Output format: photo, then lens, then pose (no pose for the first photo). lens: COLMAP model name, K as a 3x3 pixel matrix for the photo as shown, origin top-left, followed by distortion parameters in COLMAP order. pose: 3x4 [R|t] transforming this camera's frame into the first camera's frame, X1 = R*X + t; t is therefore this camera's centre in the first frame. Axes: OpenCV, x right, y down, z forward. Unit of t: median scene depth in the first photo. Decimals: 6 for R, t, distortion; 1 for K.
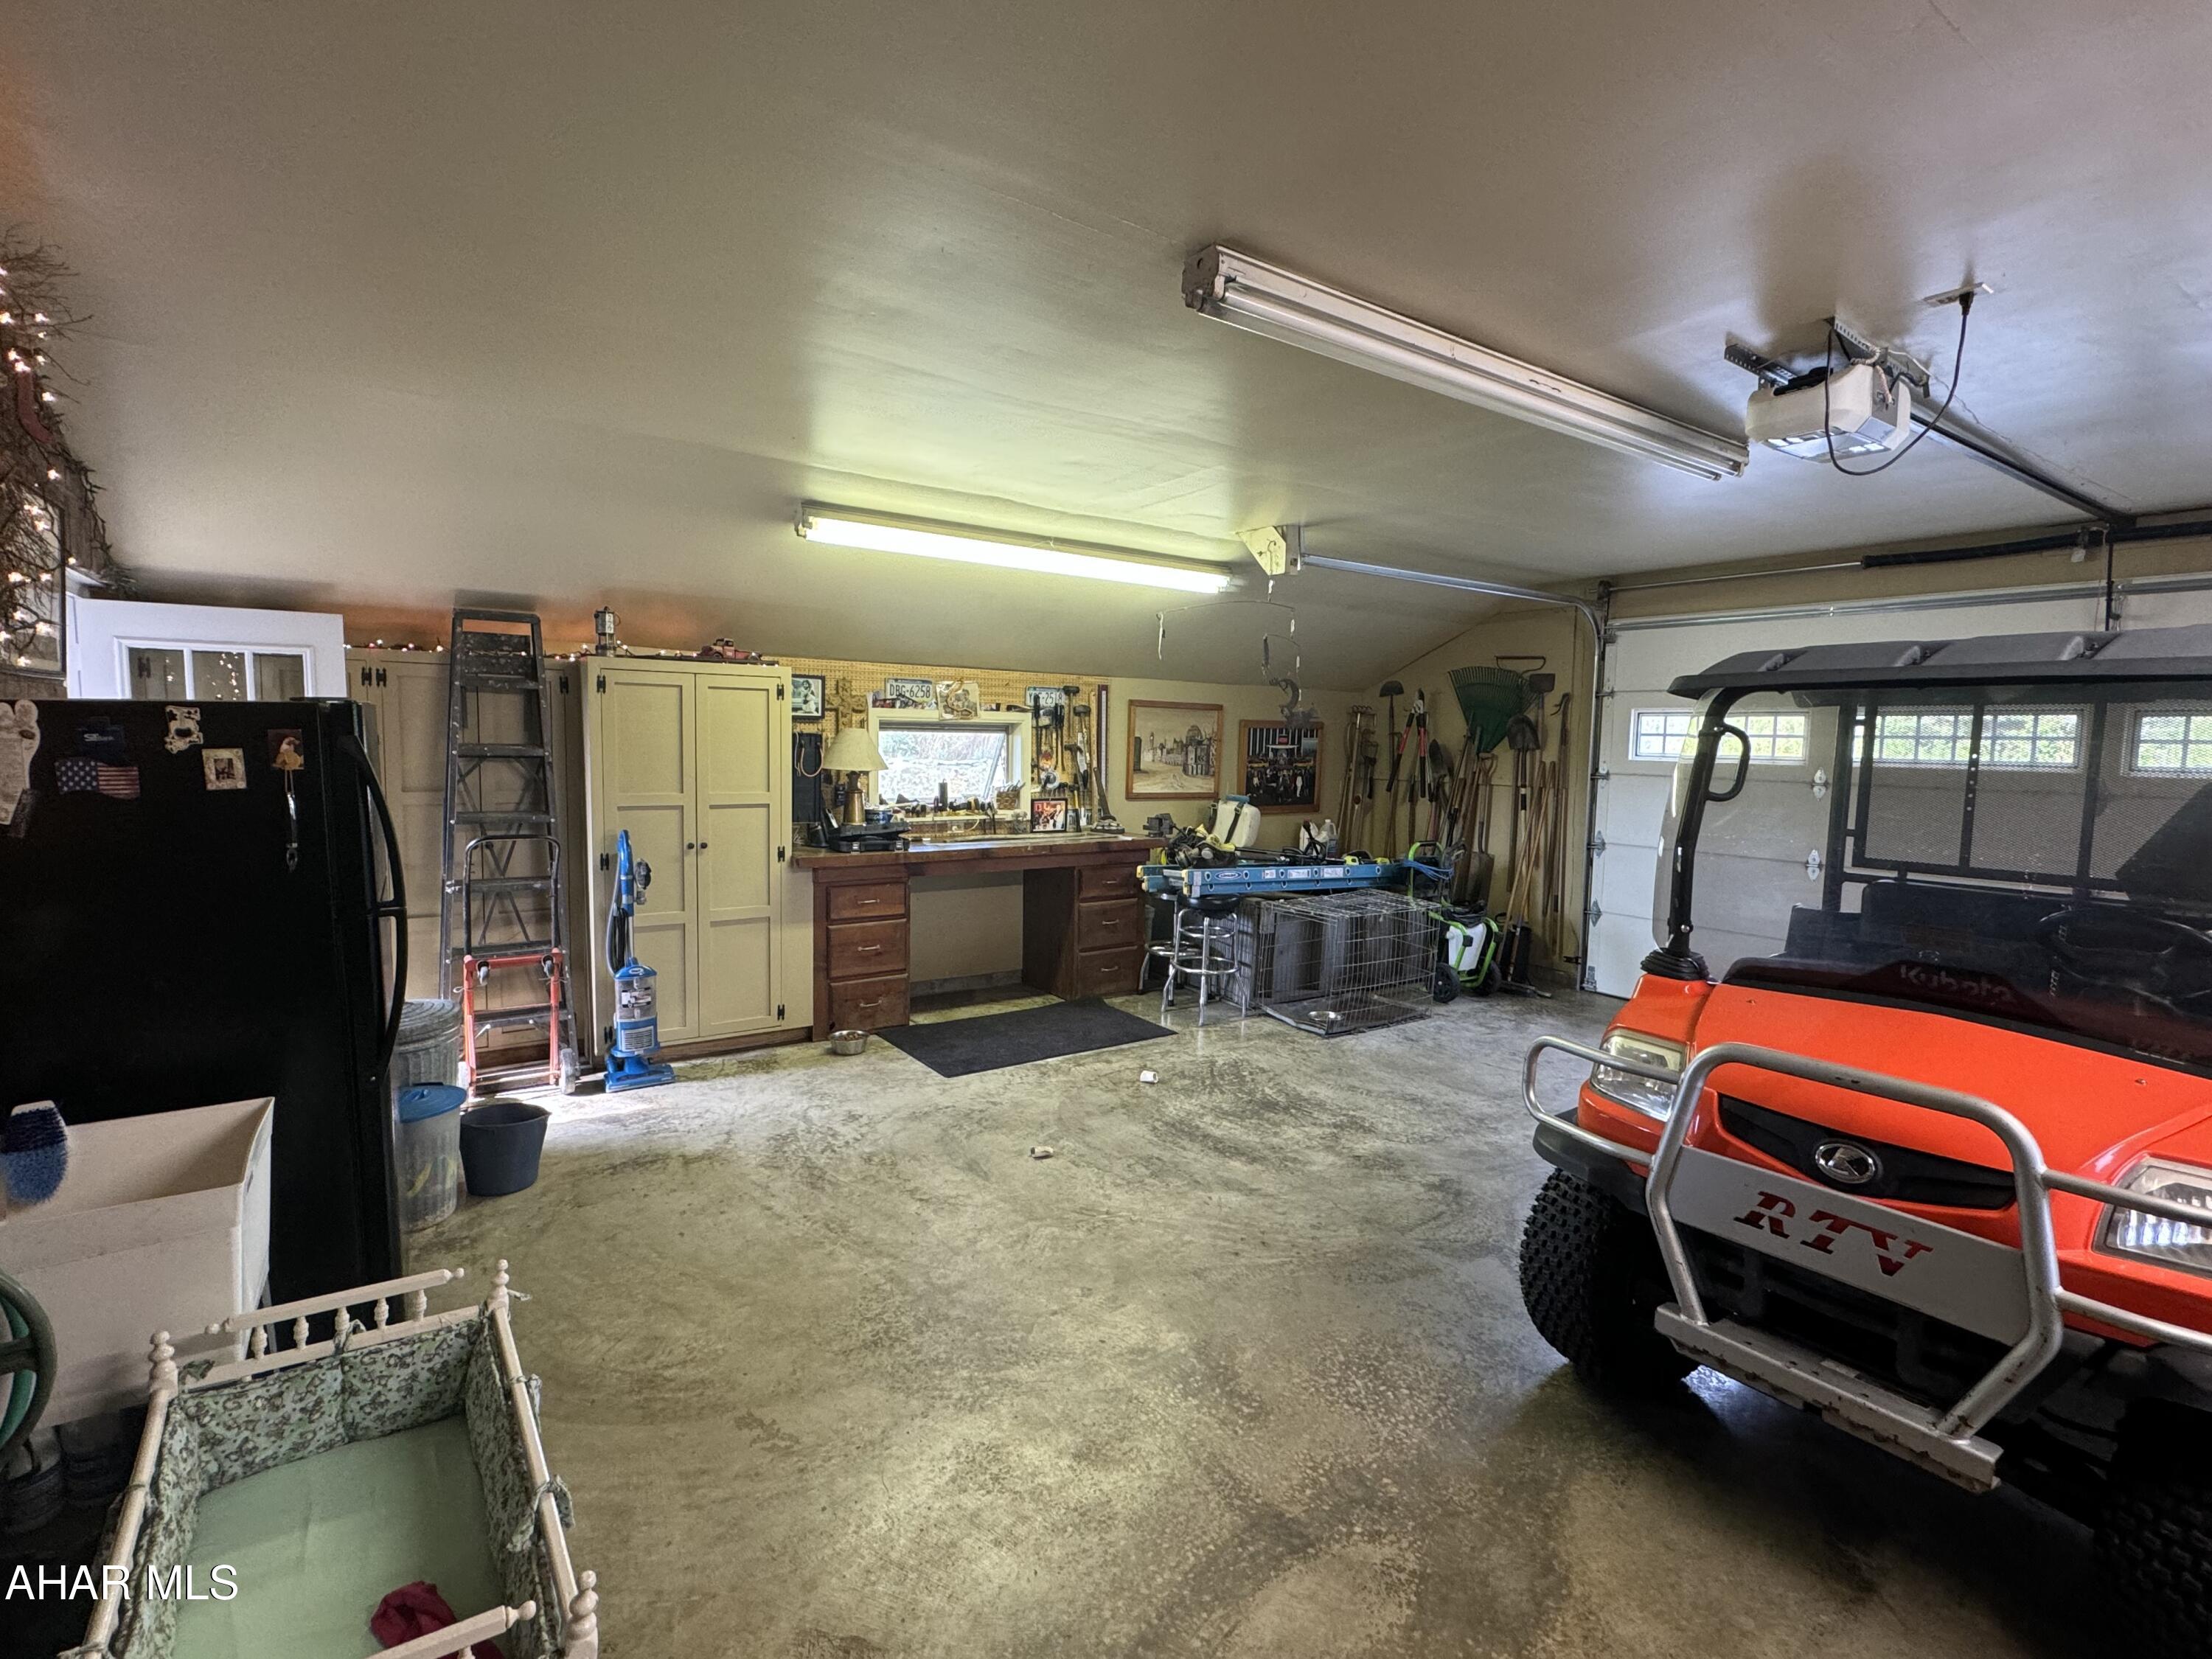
lens RADIAL K [[1051.6, 0, 1105.1], [0, 1051.6, 830.4], [0, 0, 1]] dist [-0.001231, 0.000016]
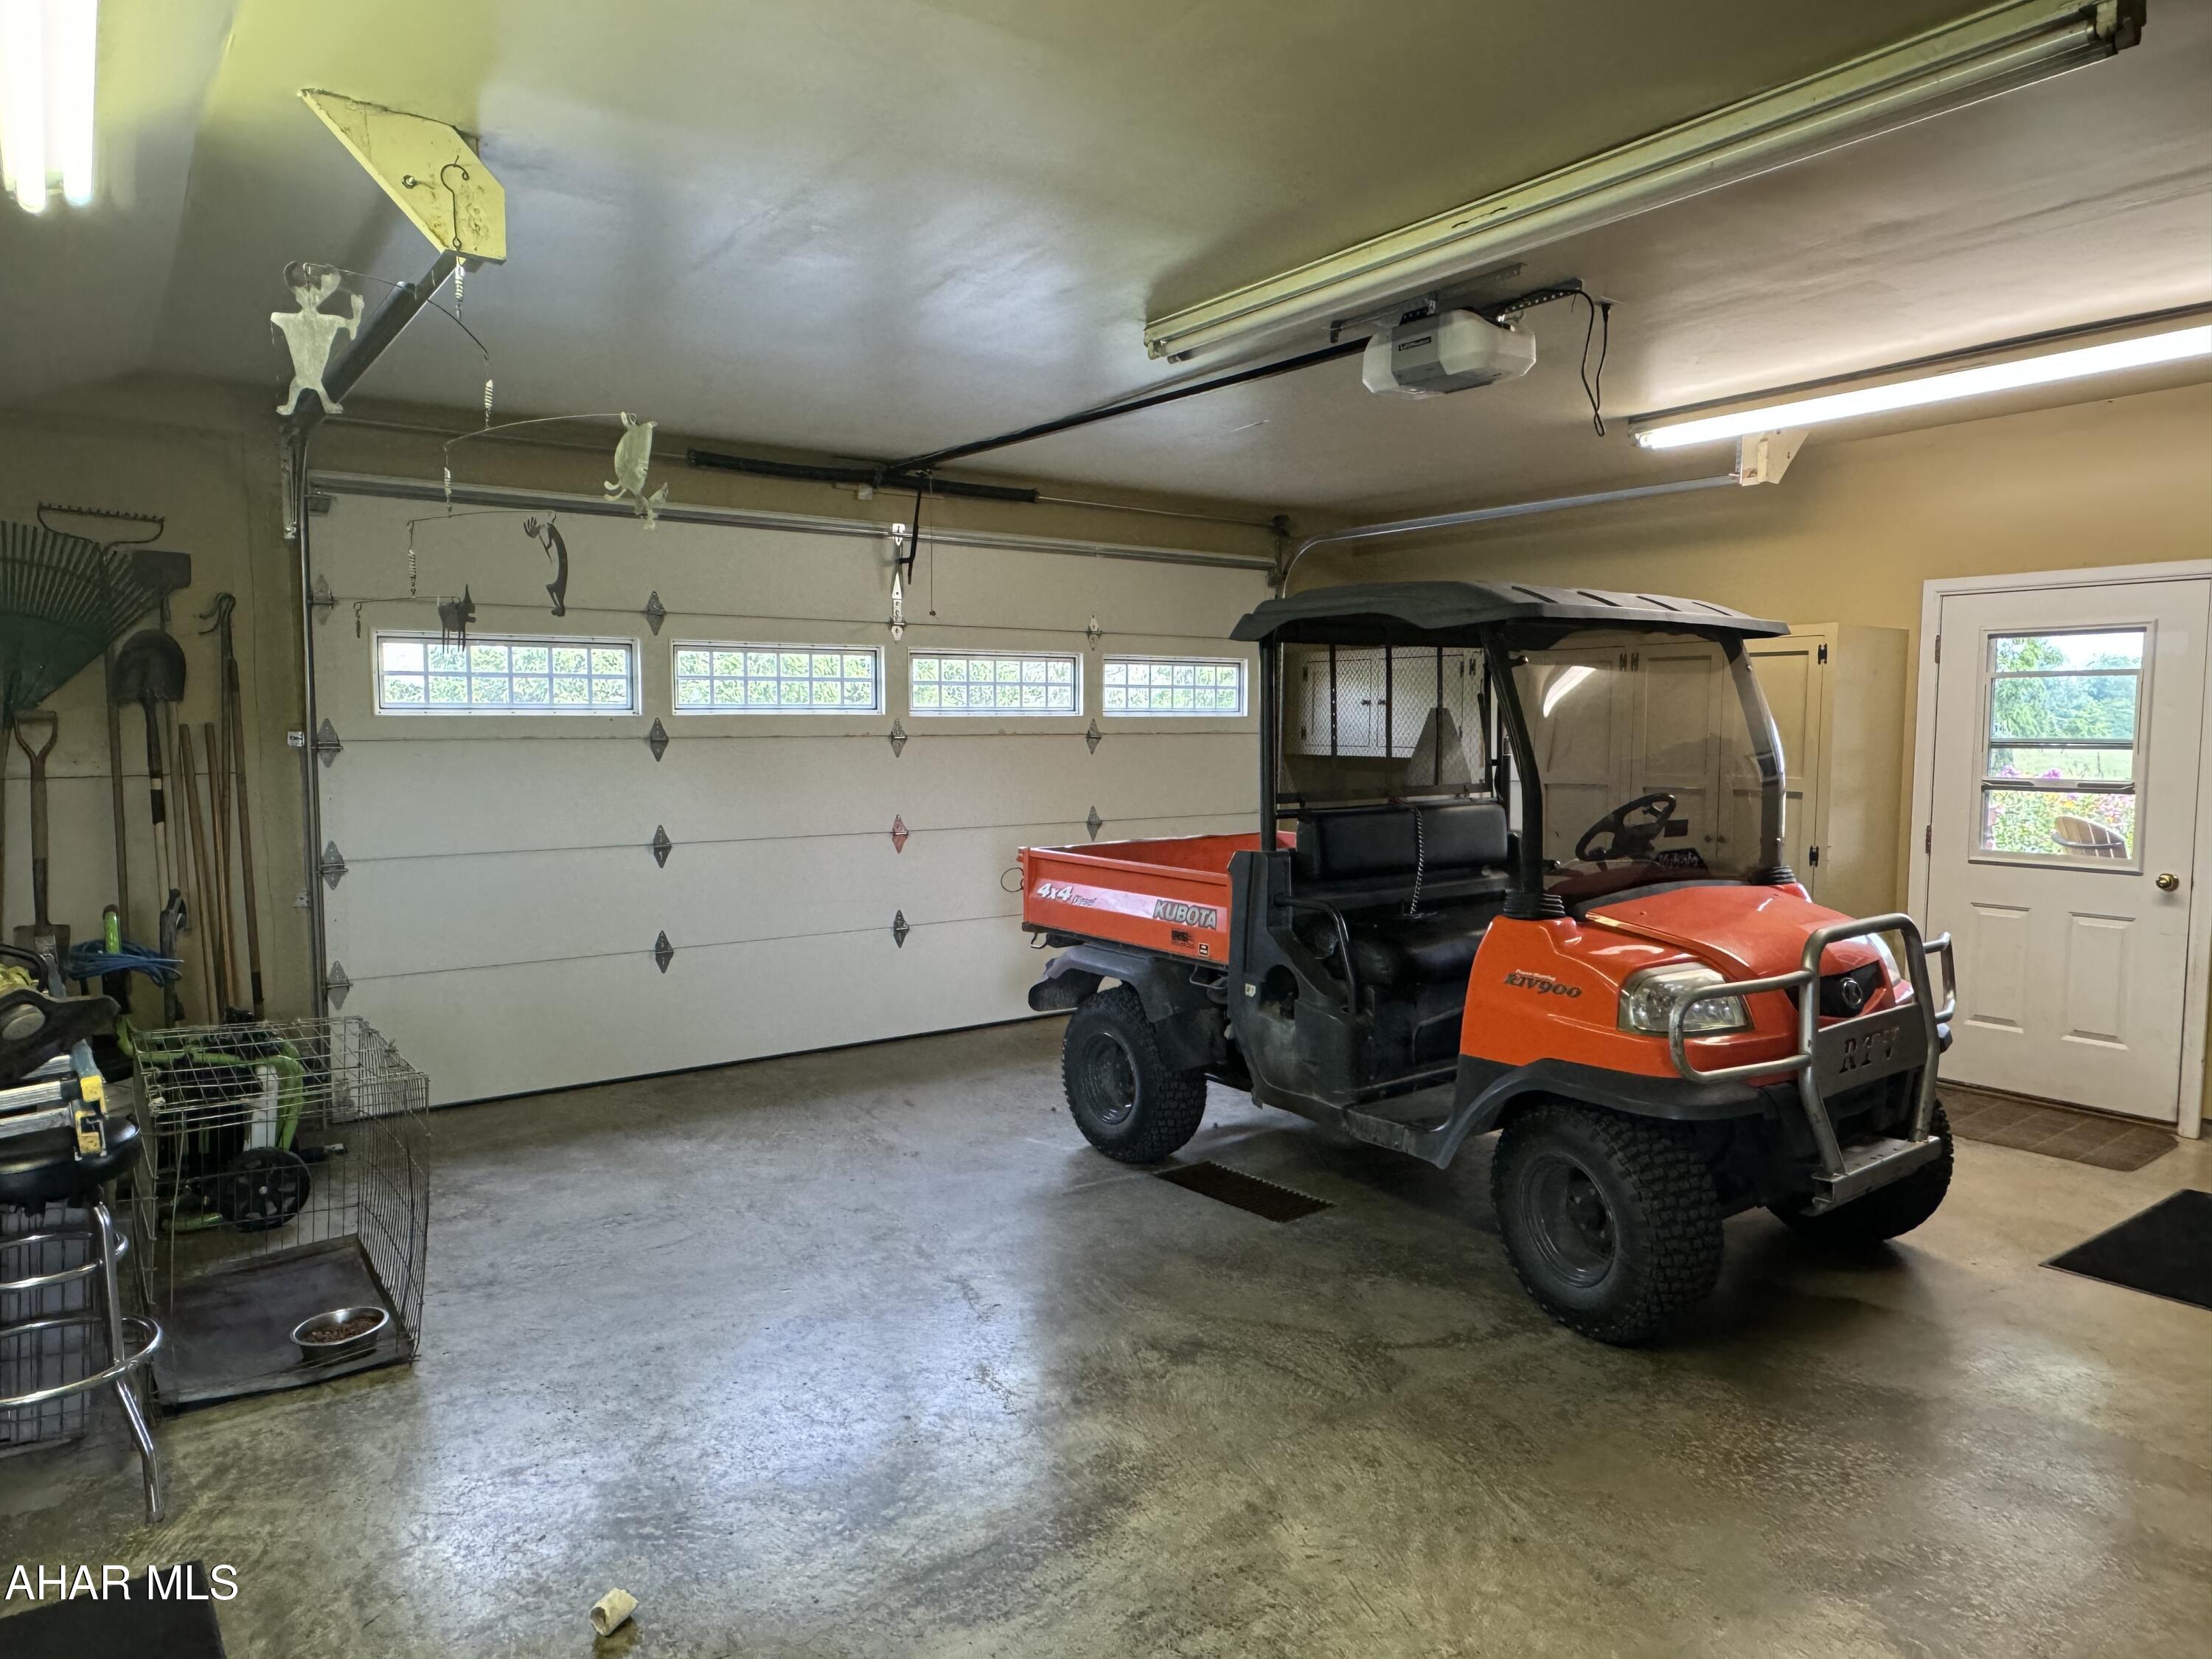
lens RADIAL K [[1401.7, 0, 1107.9], [0, 1401.7, 833.3], [0, 0, 1]] dist [0.027384, -0.000721]
pose [[-0.034694, -0.117215, 0.992500, -0.417532], [0.080525, 0.989541, 0.119680, -0.082471], [-0.996149, 0.084073, -0.024892, 0.794364]]
